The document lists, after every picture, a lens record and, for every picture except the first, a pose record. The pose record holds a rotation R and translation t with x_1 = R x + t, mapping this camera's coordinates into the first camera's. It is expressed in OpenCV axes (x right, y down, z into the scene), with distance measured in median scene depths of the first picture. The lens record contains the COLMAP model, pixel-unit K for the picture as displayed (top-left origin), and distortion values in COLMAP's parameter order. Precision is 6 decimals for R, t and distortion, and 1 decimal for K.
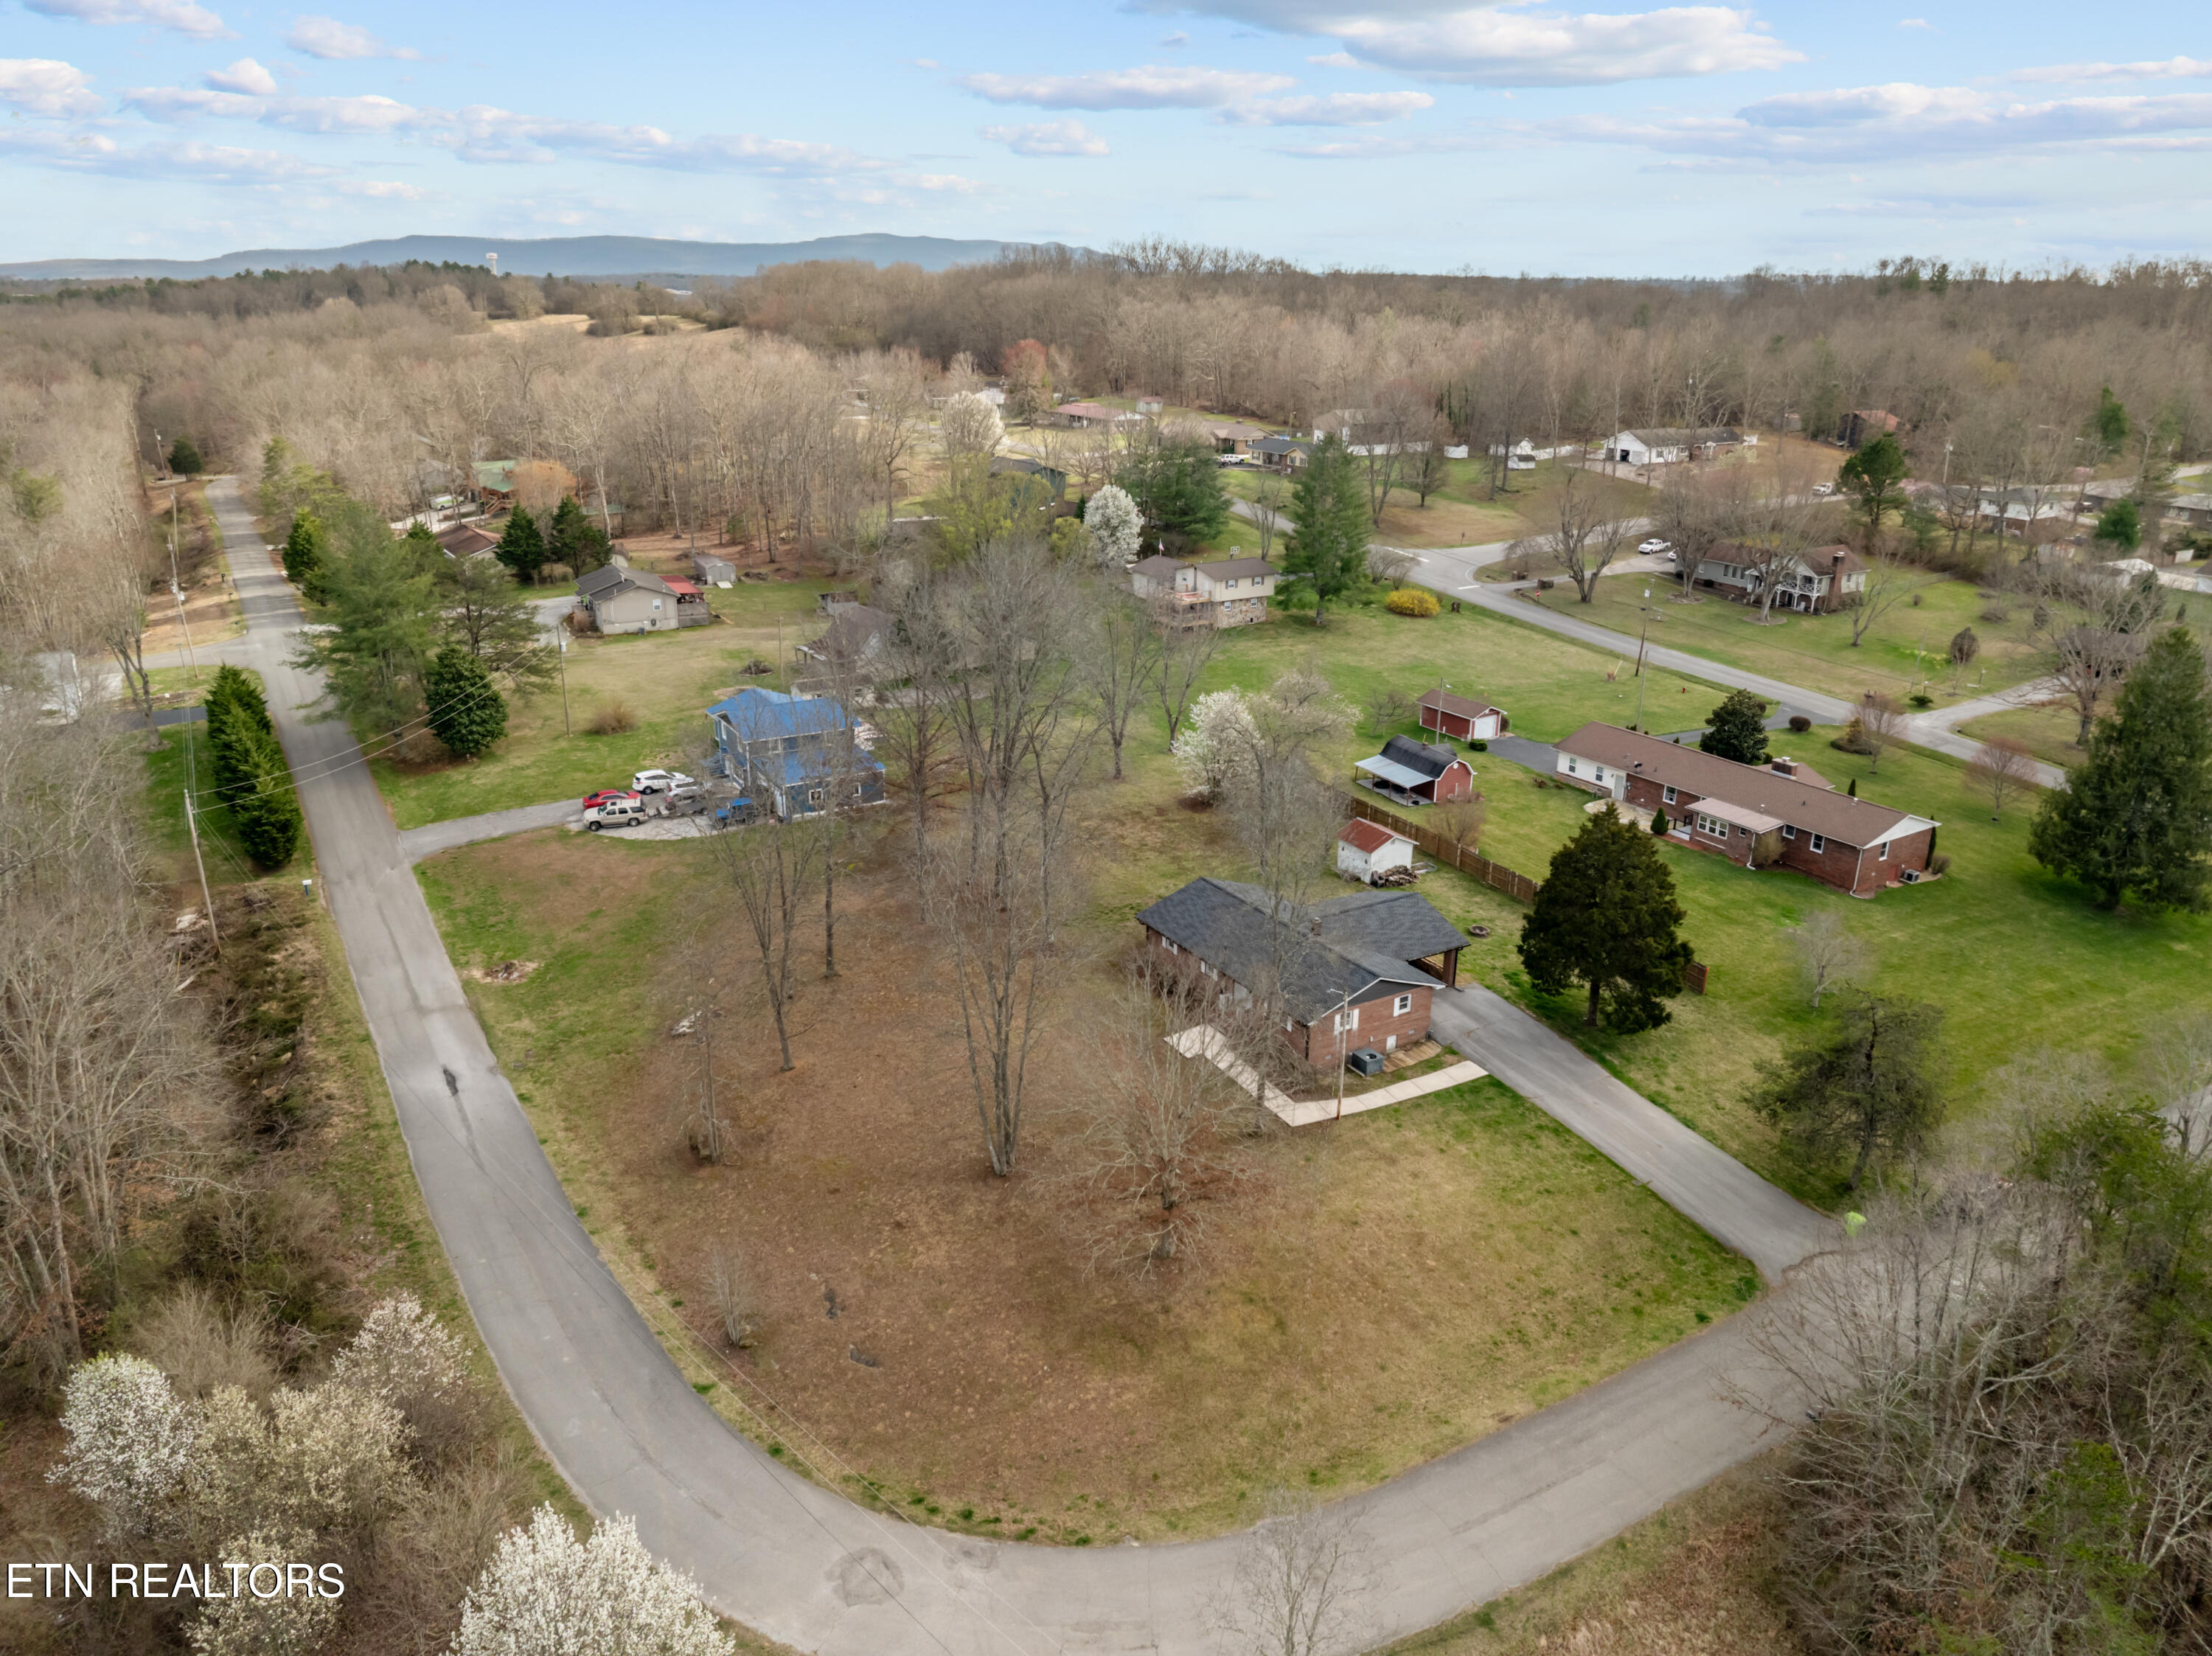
lens RADIAL K [[1568.9, 0, 1106.0], [0, 1568.9, 828.0], [0, 0, 1]] dist [-0.029971, -0.005966]
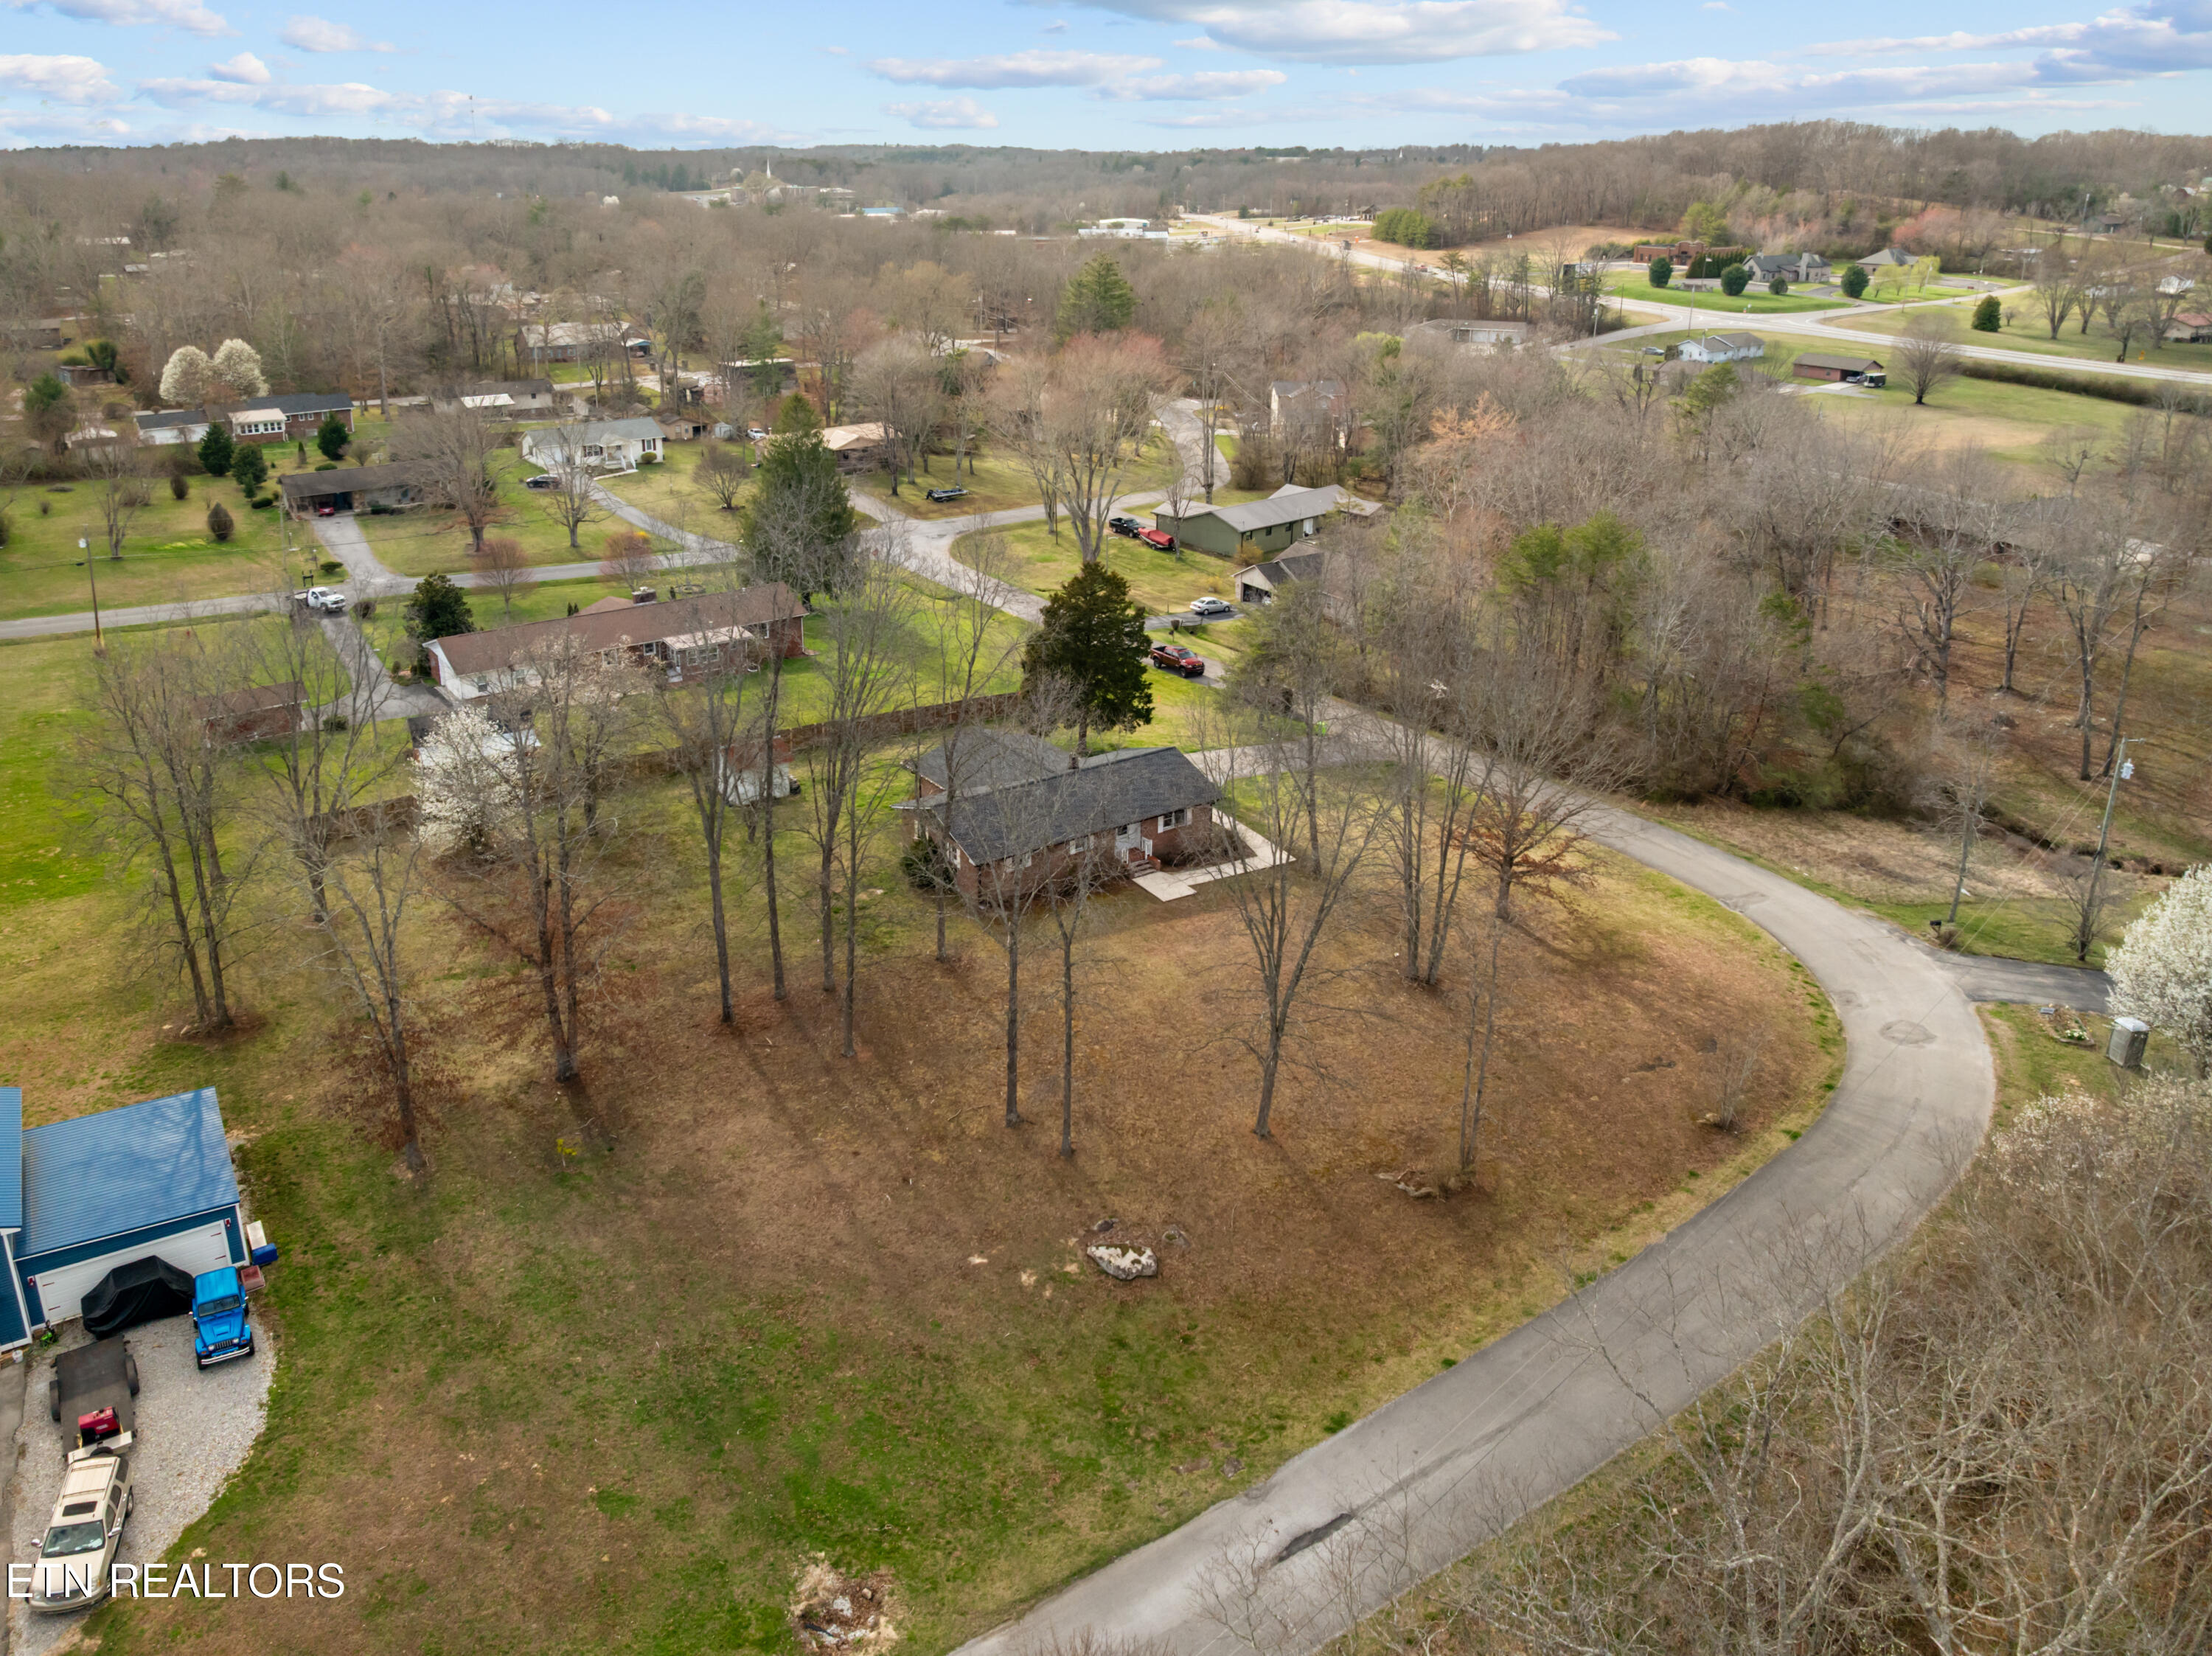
lens RADIAL K [[1582.4, 0, 1043.1], [0, 1582.4, 667.9], [0, 0, 1]] dist [-0.029866, -0.000703]
pose [[-0.035907, -0.309620, 0.950182, -0.623378], [0.338090, 0.890968, 0.303101, -0.234367], [-0.940428, 0.332131, 0.072688, 0.688088]]
